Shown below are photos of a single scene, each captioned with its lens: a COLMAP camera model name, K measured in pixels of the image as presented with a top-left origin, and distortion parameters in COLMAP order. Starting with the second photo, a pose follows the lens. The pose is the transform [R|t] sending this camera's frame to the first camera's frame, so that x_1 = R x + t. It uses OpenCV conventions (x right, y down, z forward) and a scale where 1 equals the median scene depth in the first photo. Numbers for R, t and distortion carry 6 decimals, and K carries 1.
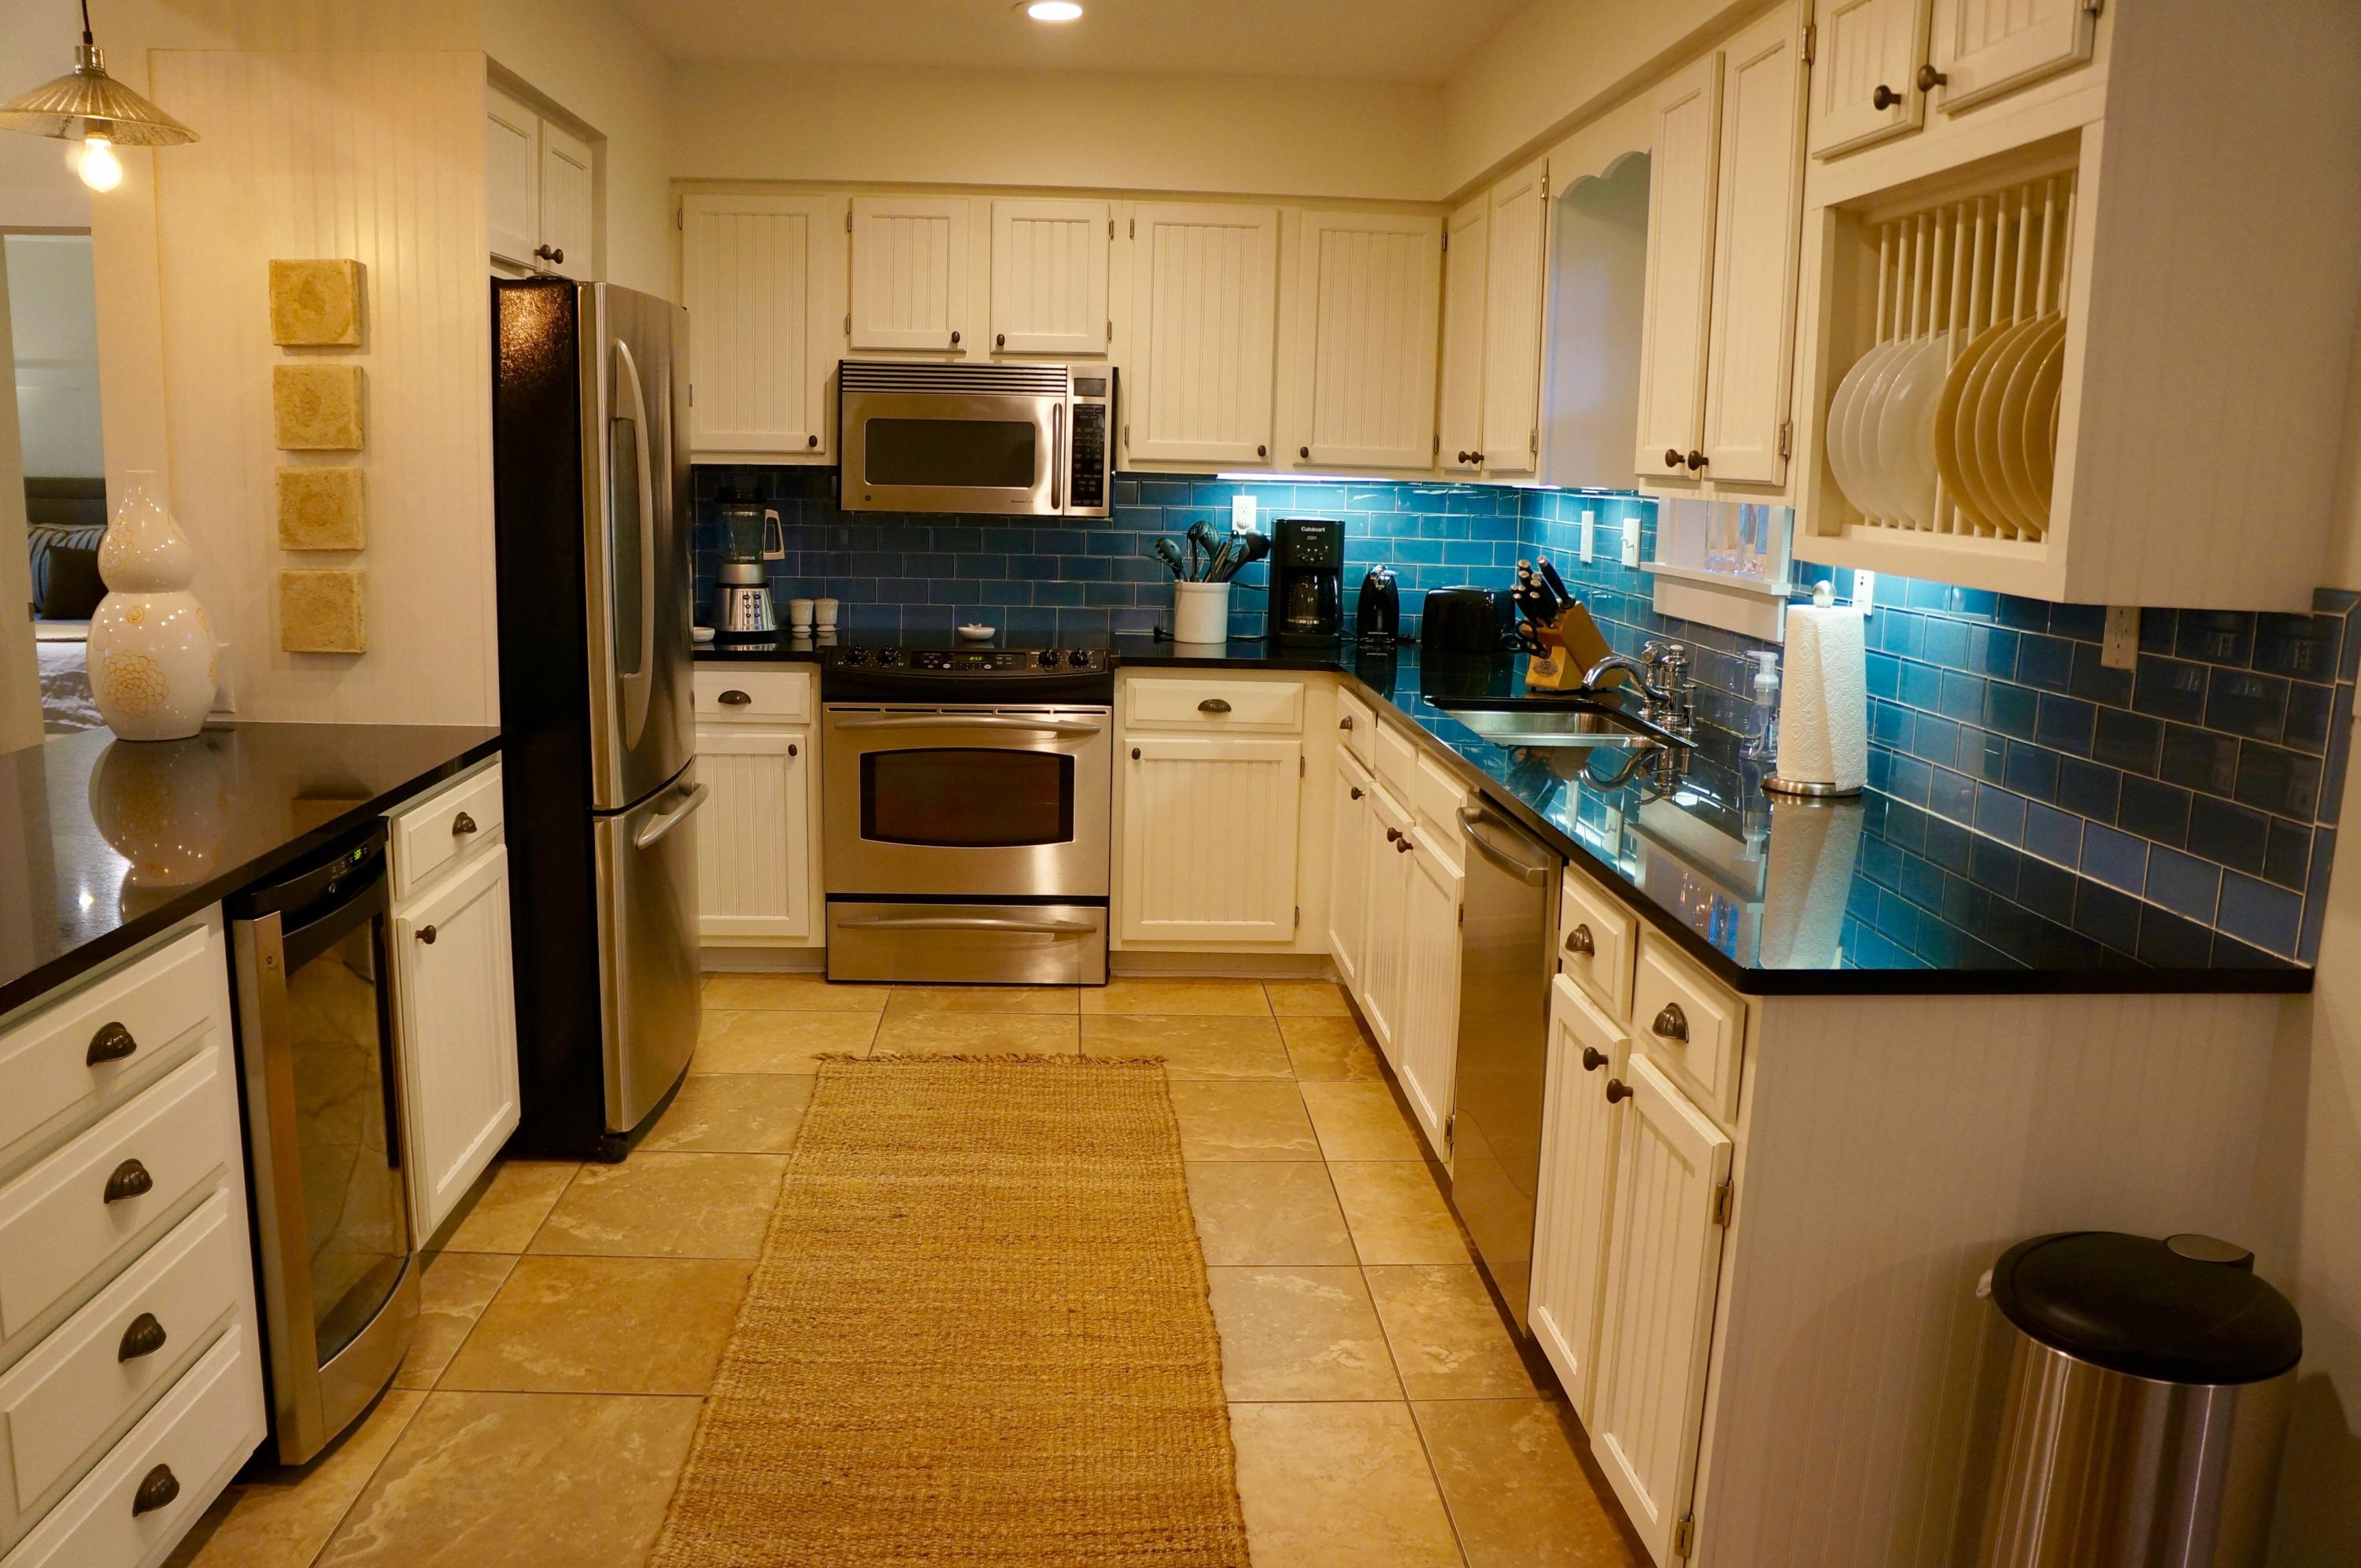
lens RADIAL K [[1873.4, 0, 1180.5], [0, 1873.4, 784.0], [0, 0, 1]] dist [-0.161529, 0.128432]
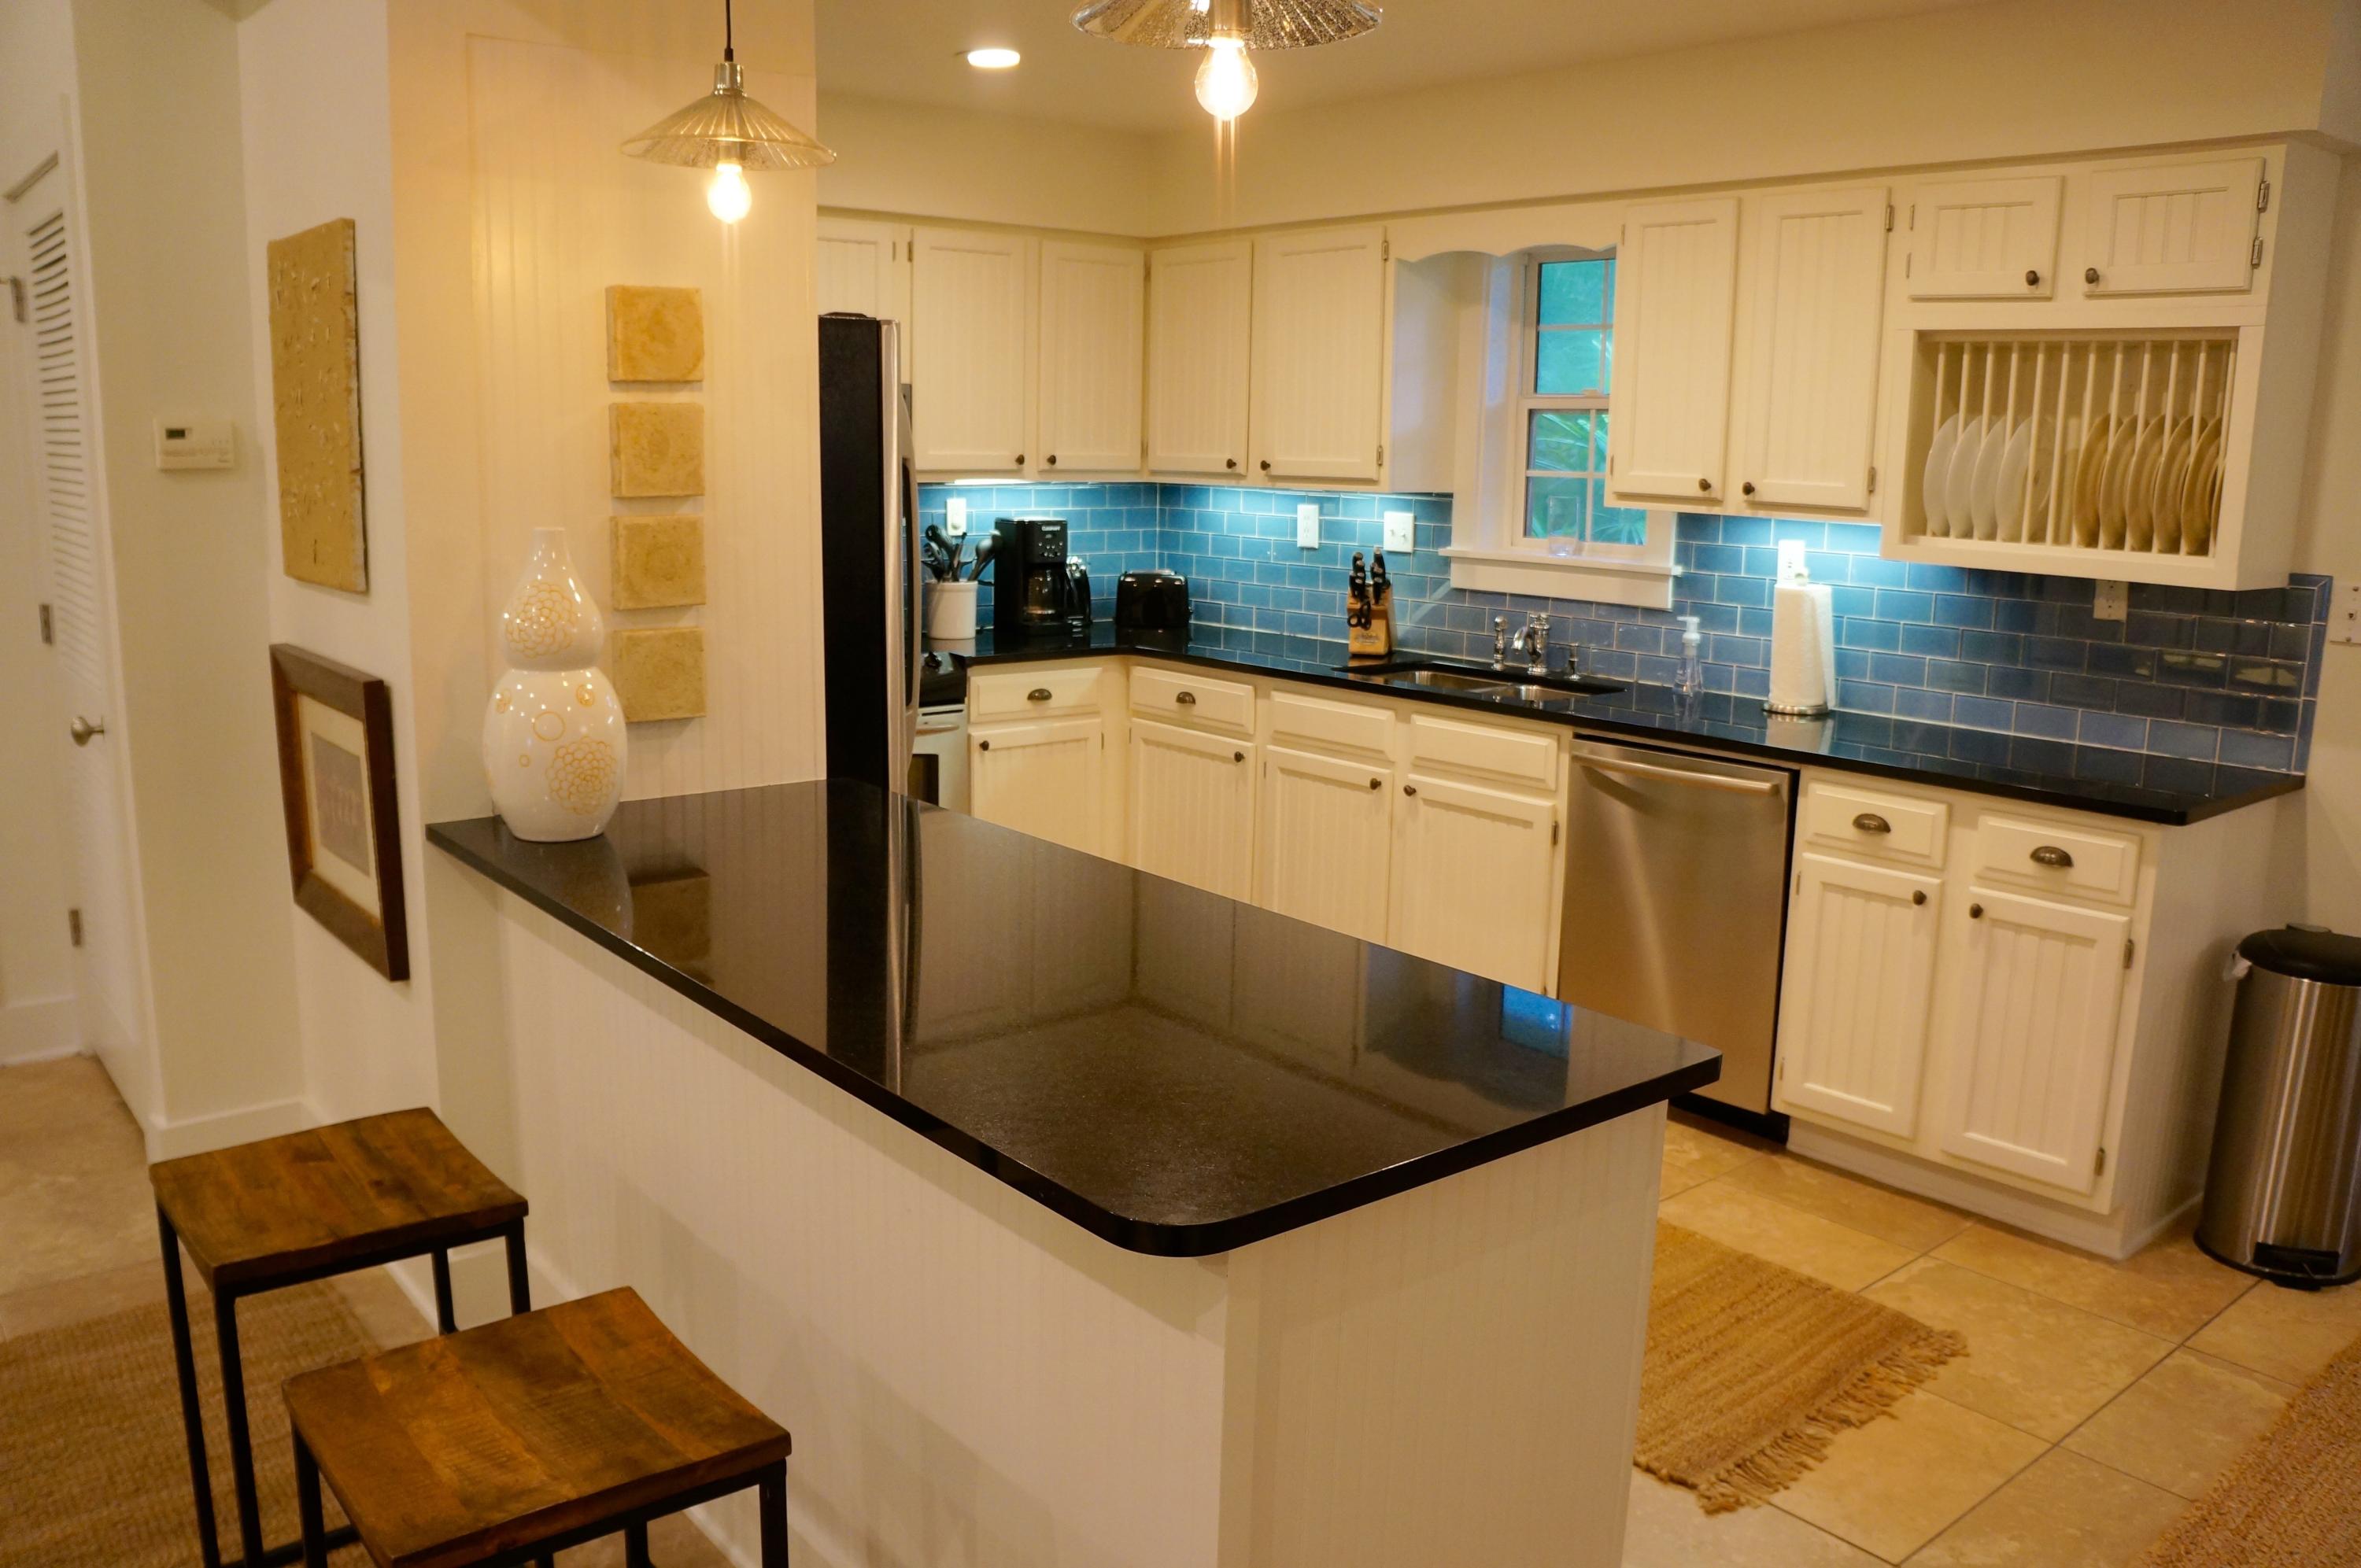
lens RADIAL K [[1830.6, 0, 1170.9], [0, 1830.6, 805.1], [0, 0, 1]] dist [-0.177066, 0.119959]
pose [[0.805870, -0.126671, 0.578384, -0.809018], [0.102713, 0.991945, 0.074133, -0.072217], [-0.583115, -0.000334, 0.812389, 0.123395]]
